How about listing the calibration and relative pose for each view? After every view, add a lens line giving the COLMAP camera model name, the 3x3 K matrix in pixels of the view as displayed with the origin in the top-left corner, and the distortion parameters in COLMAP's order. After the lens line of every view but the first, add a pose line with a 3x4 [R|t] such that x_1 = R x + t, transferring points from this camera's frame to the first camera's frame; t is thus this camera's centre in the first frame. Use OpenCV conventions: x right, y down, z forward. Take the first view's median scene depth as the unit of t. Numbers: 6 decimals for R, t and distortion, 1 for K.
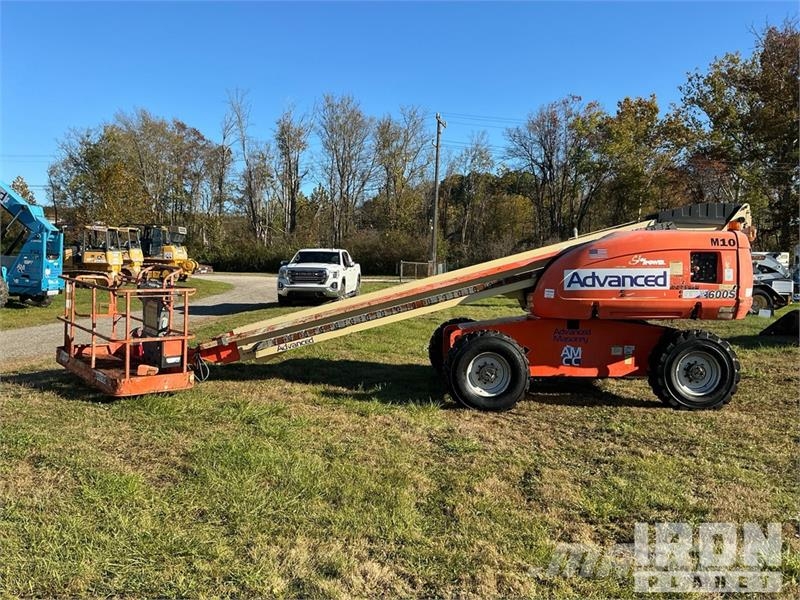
lens RADIAL K [[668.7, 0, 400.0], [0, 668.7, 300.0], [0, 0, 1]] dist [0.113520, -0.242913]
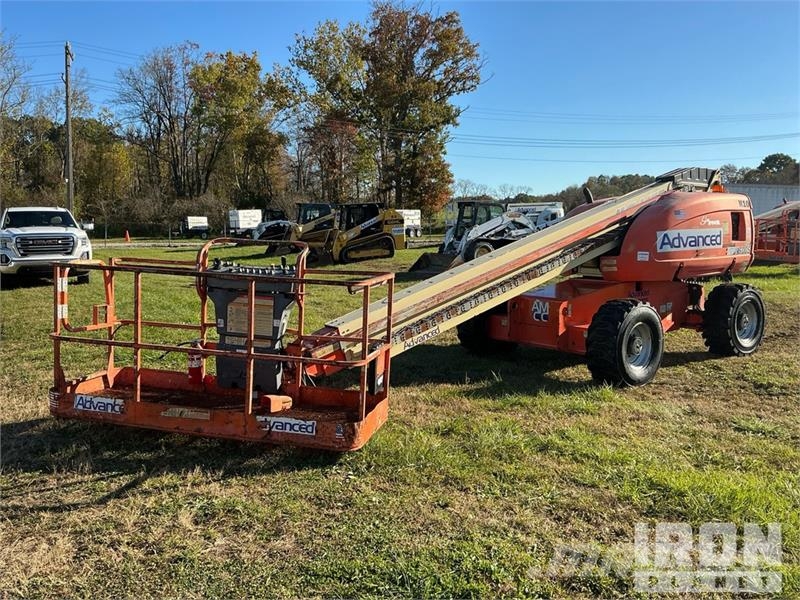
lens RADIAL K [[684.4, 0, 362.3], [0, 684.4, 299.9], [0, 0, 1]] dist [-0.000372, -0.001296]
pose [[0.819940, -0.078600, 0.567028, -0.661290], [0.043741, 0.996235, 0.074844, -0.037972], [-0.570776, -0.036565, 0.820291, 0.419647]]
